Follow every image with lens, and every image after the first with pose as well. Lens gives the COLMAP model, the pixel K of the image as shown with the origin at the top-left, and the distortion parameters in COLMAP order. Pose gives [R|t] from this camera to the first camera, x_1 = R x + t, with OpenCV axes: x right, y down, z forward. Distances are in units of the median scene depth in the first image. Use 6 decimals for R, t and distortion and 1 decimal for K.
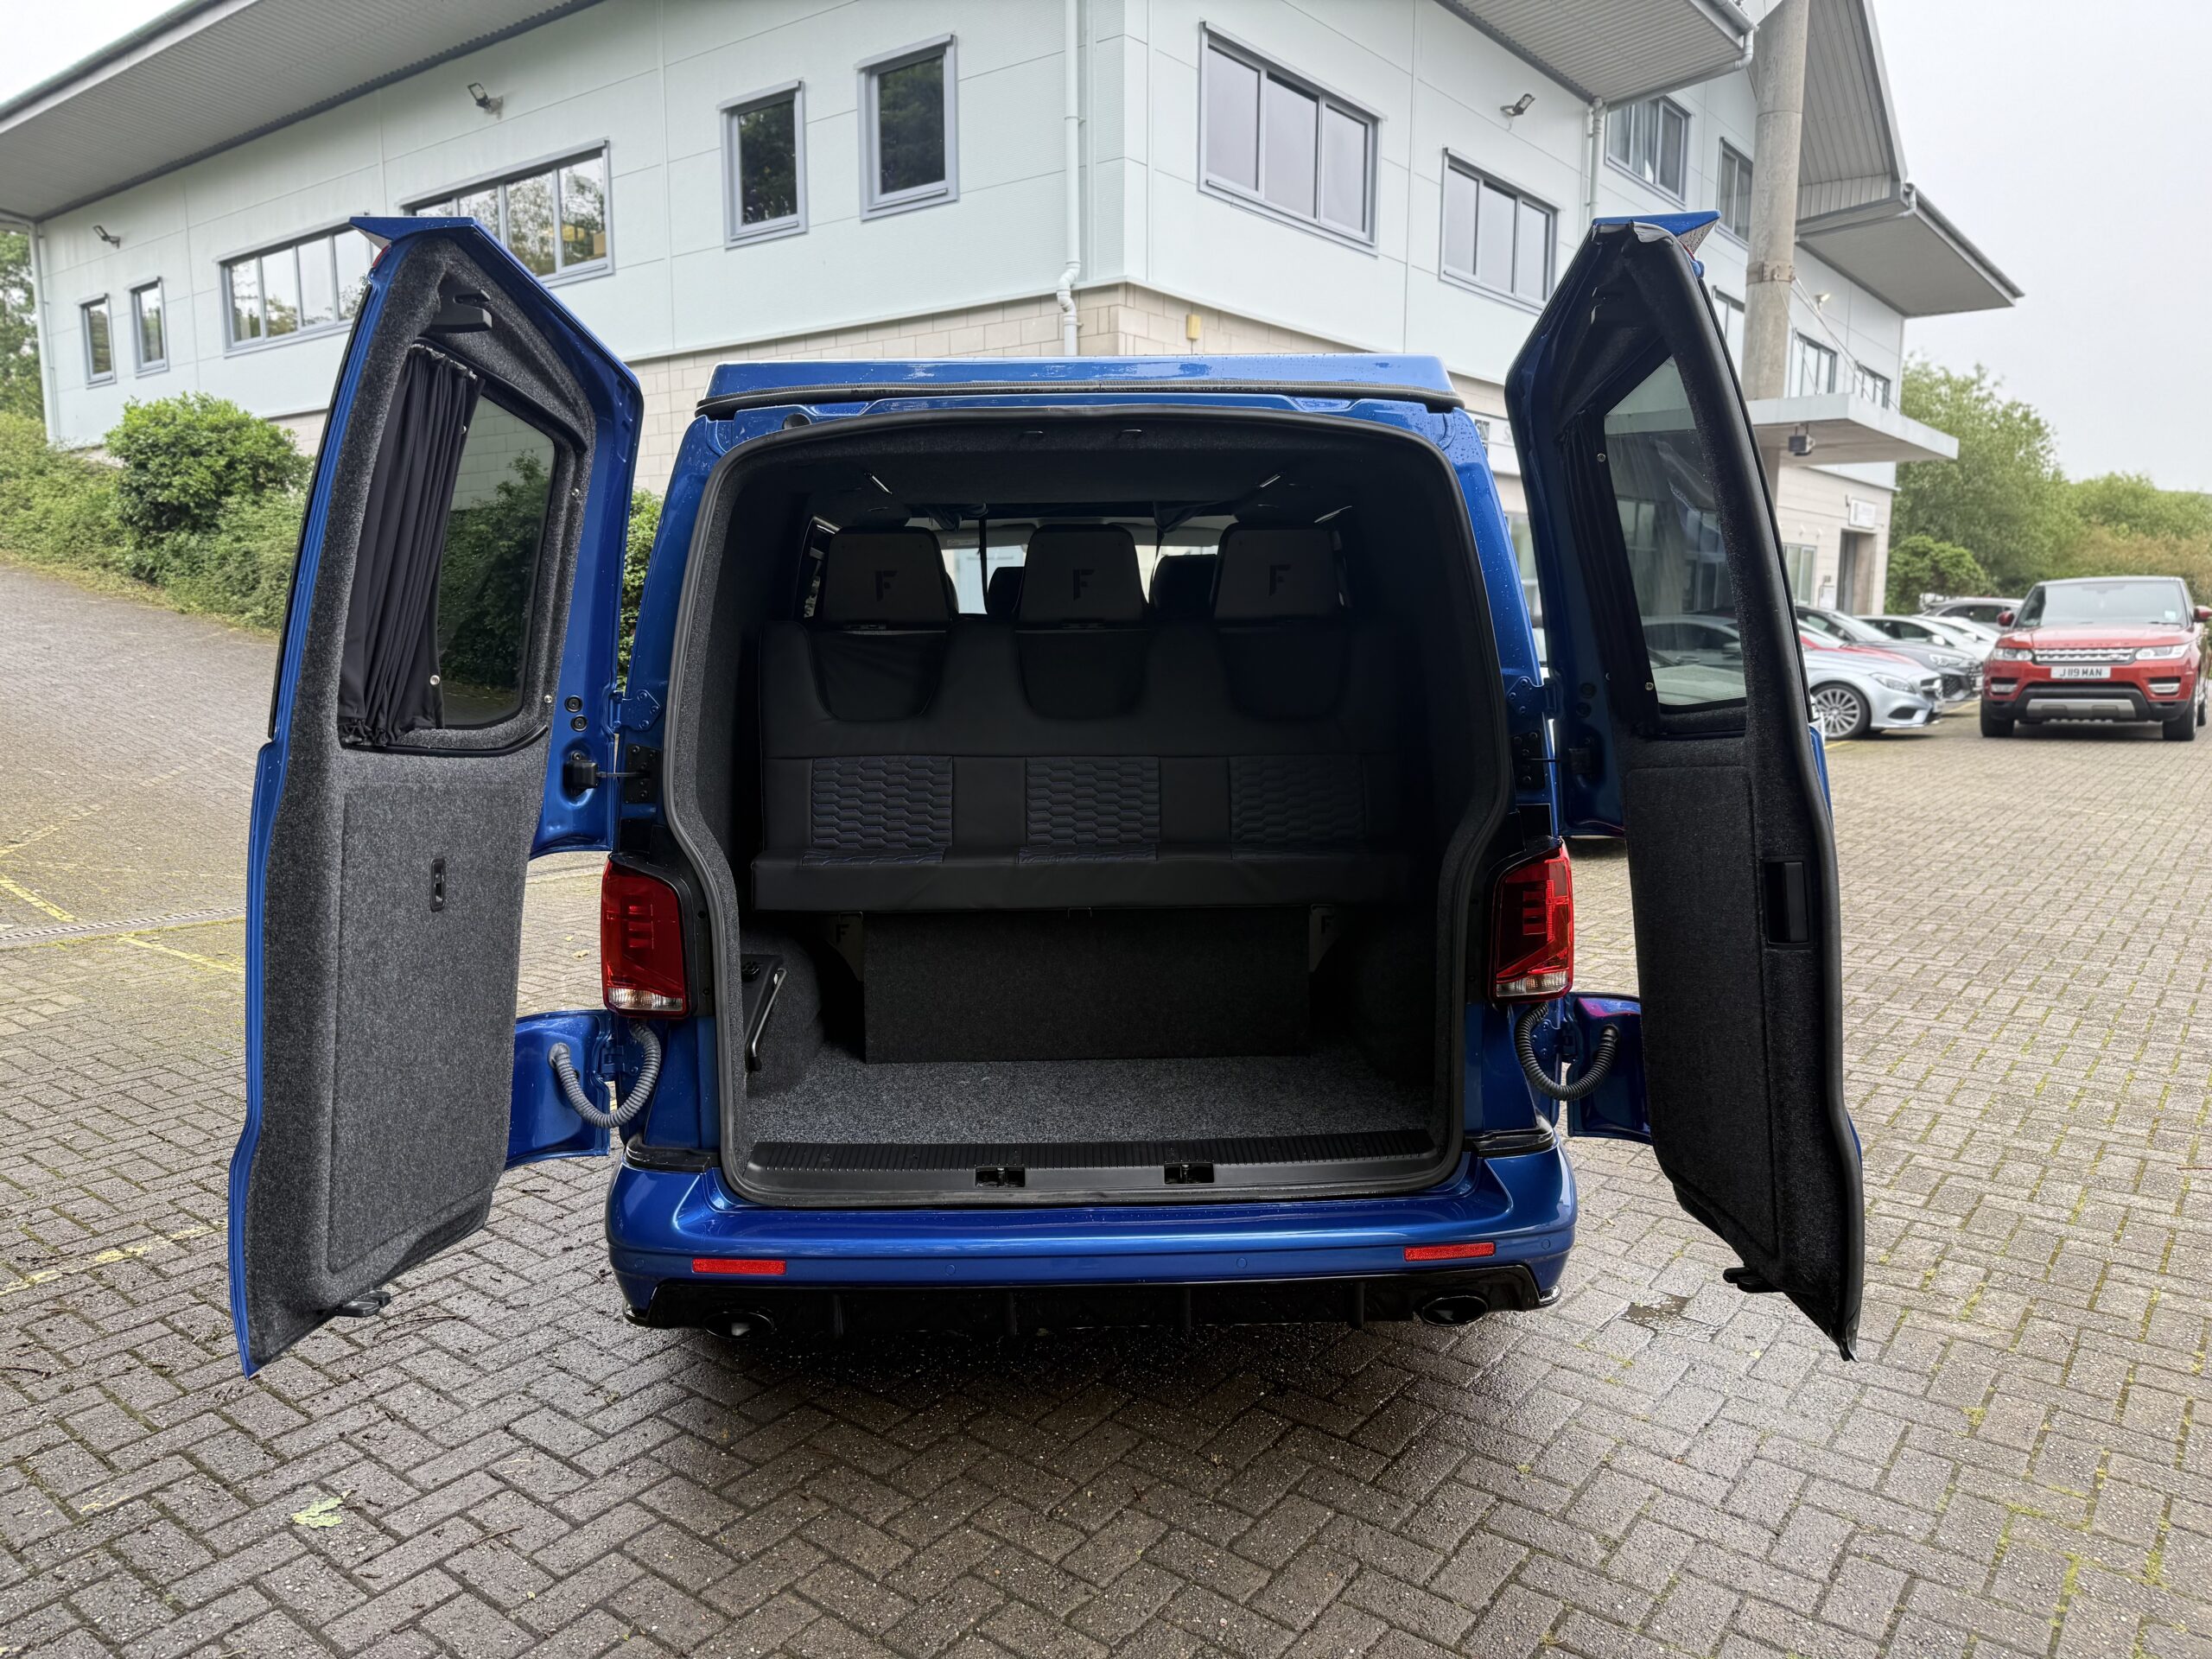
lens RADIAL K [[1564.5, 0, 1097.8], [0, 1564.5, 844.9], [0, 0, 1]] dist [0.014009, -0.017678]
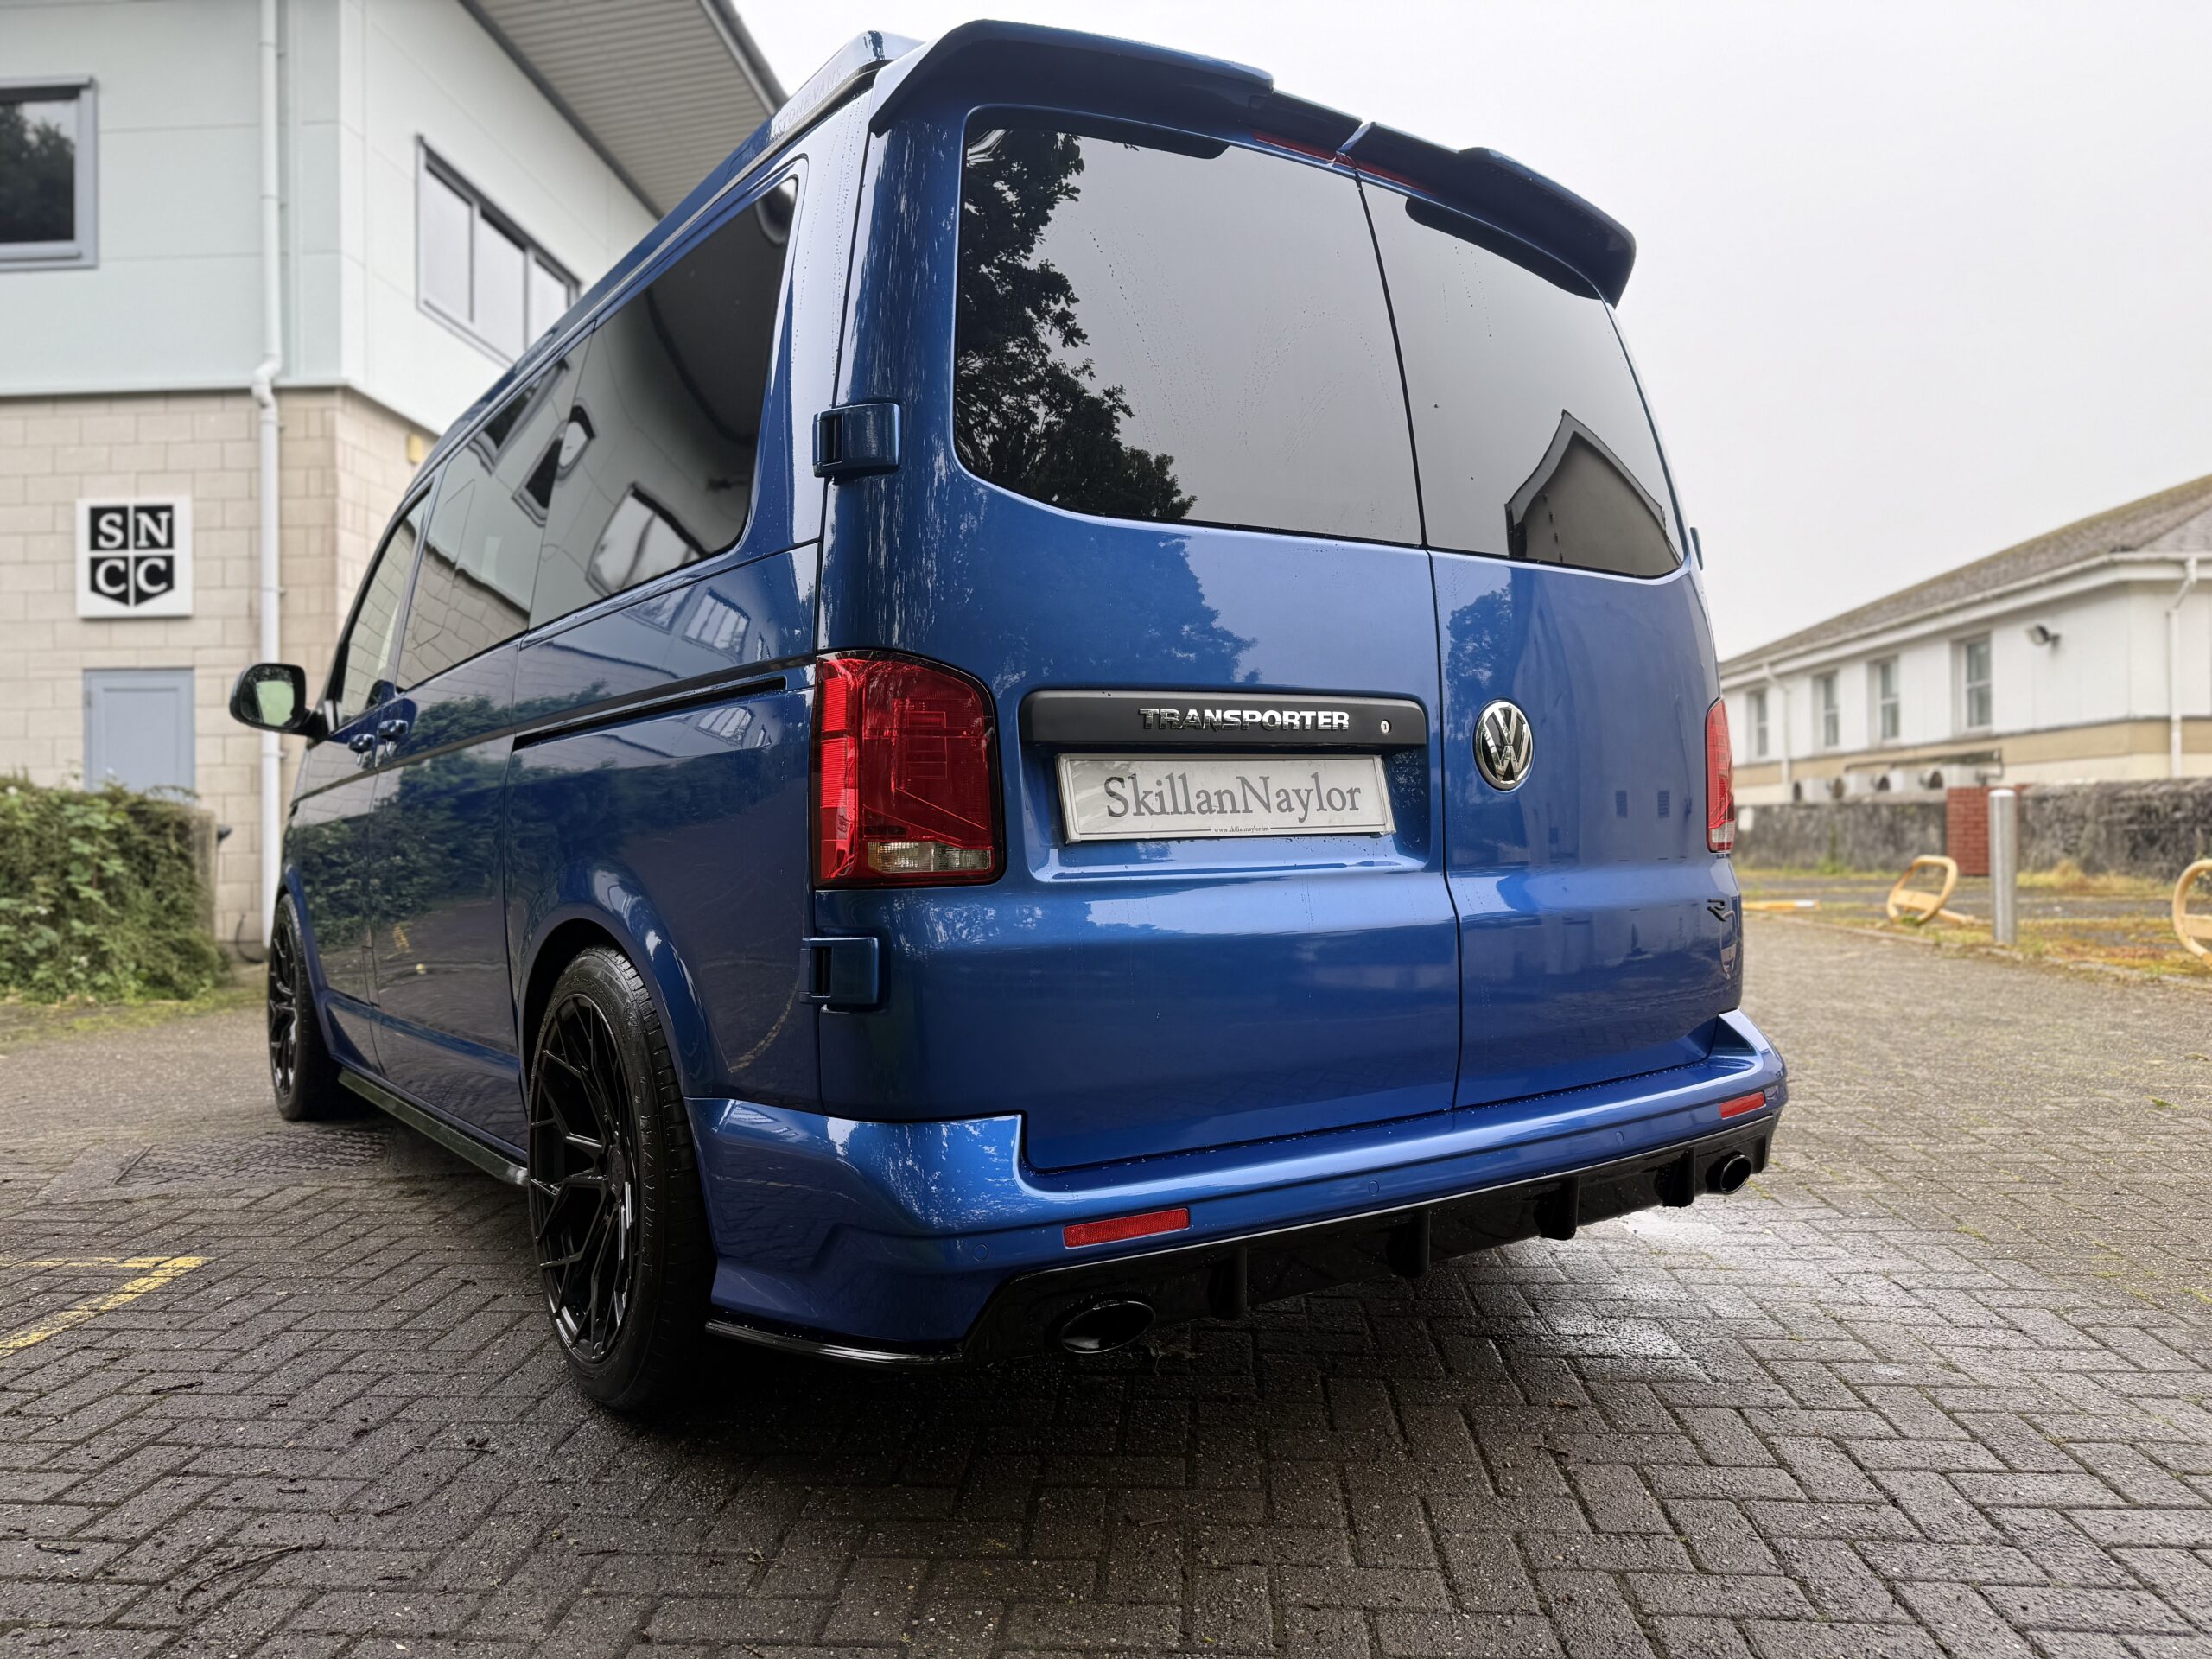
lens RADIAL K [[1564.5, 0, 1125.7], [0, 1564.5, 818.1], [0, 0, 1]] dist [0.014009, -0.017678]
pose [[0.822757, -0.000019, 0.568394, -0.489674], [0.091962, 0.986829, -0.133084, 0.145207], [-0.560905, 0.161767, 0.811922, 0.333638]]
